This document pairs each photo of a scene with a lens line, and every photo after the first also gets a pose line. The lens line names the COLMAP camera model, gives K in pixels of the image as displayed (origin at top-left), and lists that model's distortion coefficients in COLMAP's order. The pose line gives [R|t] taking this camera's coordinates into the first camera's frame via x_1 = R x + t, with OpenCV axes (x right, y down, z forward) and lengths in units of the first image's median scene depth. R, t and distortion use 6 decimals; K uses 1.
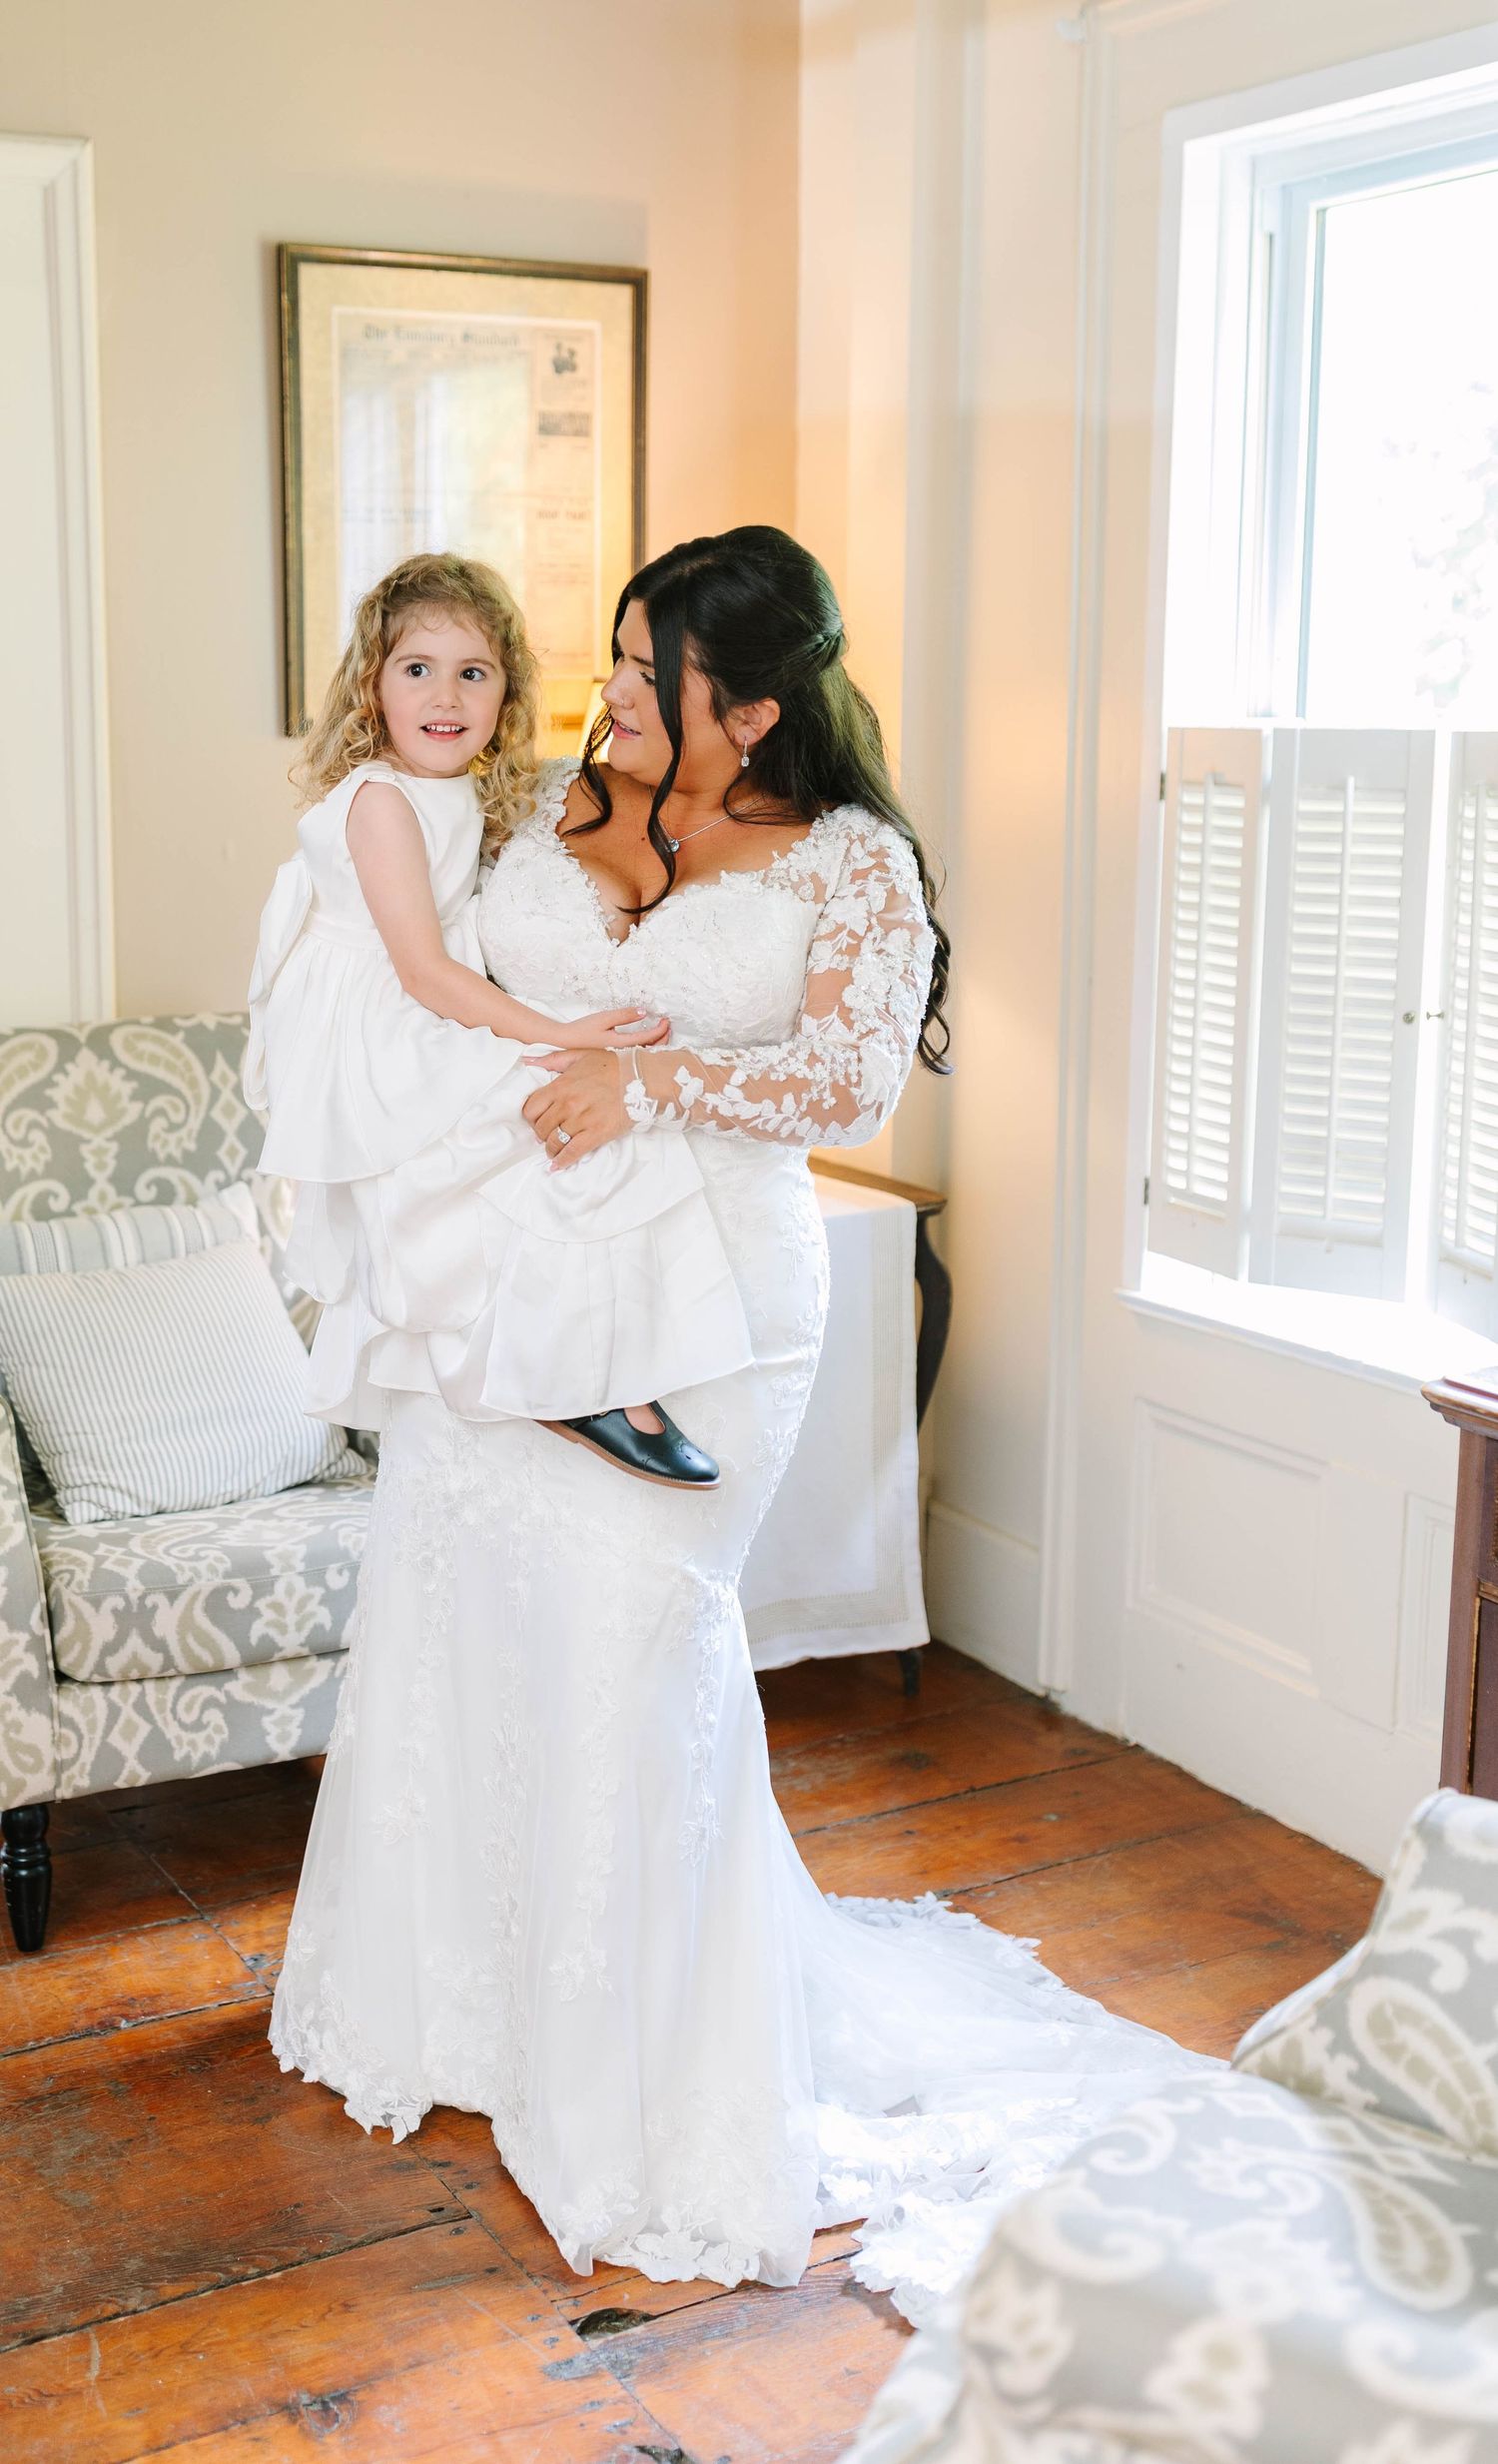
lens RADIAL K [[2690.8, 0, 747.2], [0, 2690.8, 1071.4], [0, 0, 1]] dist [0.002860, -0.020313]
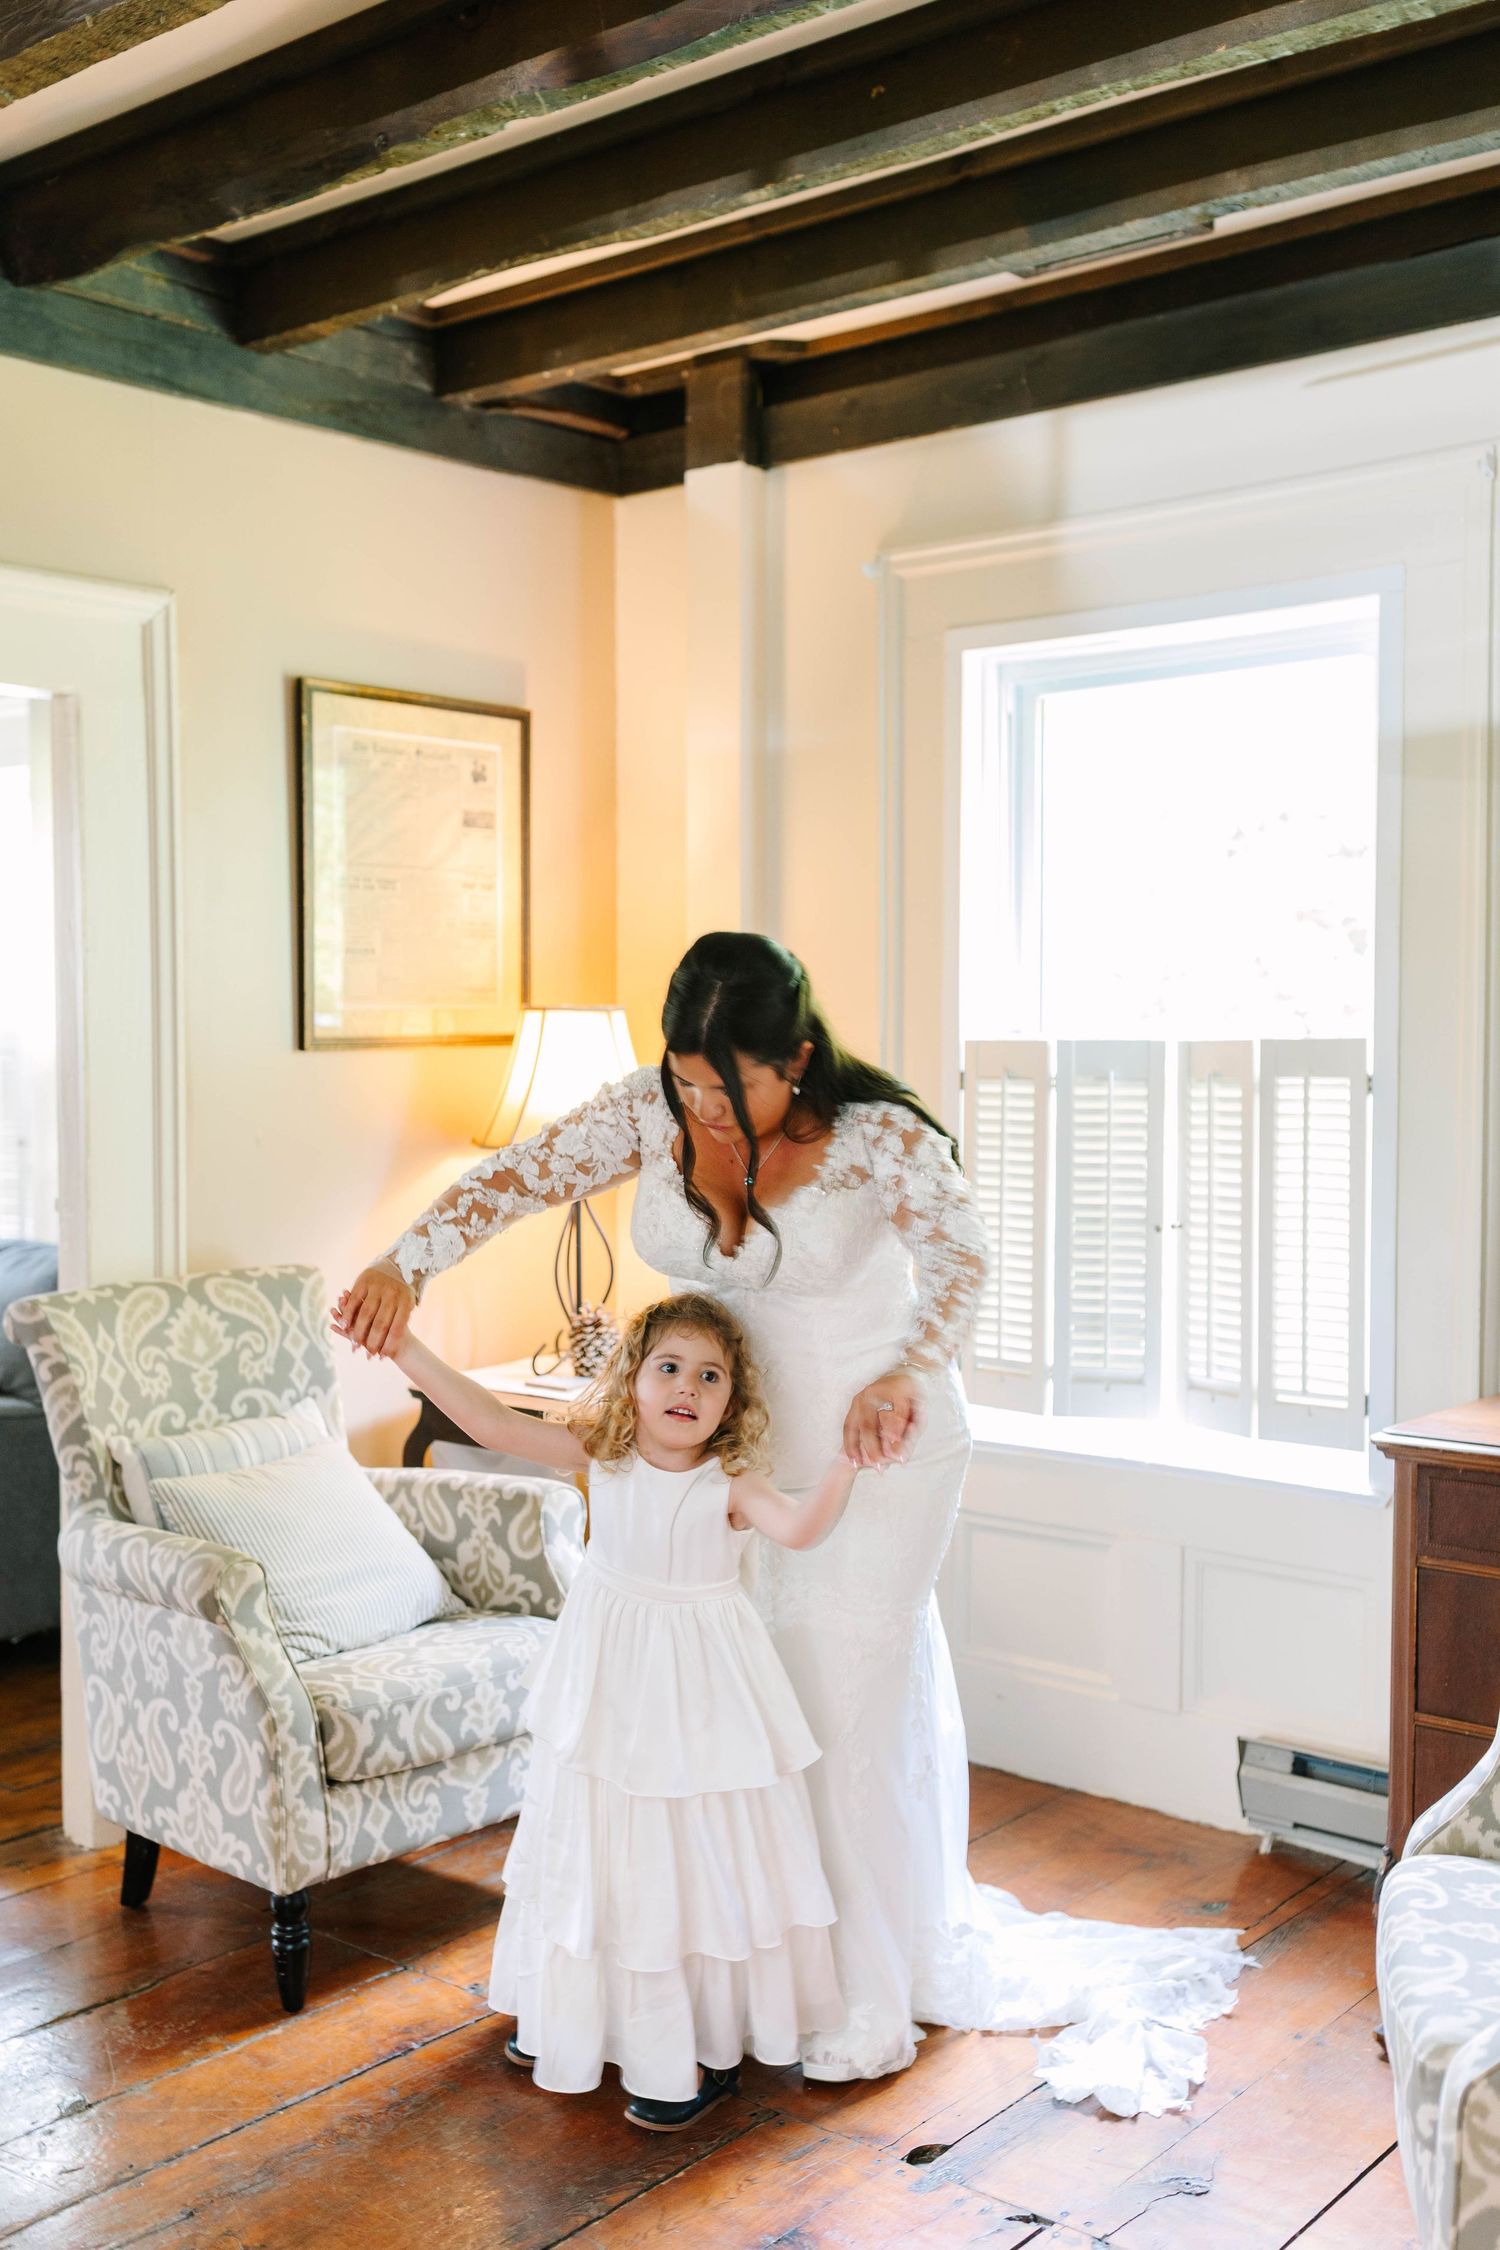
lens RADIAL K [[2268.9, 0, 750.0], [0, 2268.9, 1125.0], [0, 0, 1]] dist [-0.008413, -0.001496]
pose [[0.920658, -0.015160, 0.390075, -0.445089], [0.055902, 0.994067, -0.093305, 0.026964], [-0.386346, 0.107707, 0.916043, -0.079978]]
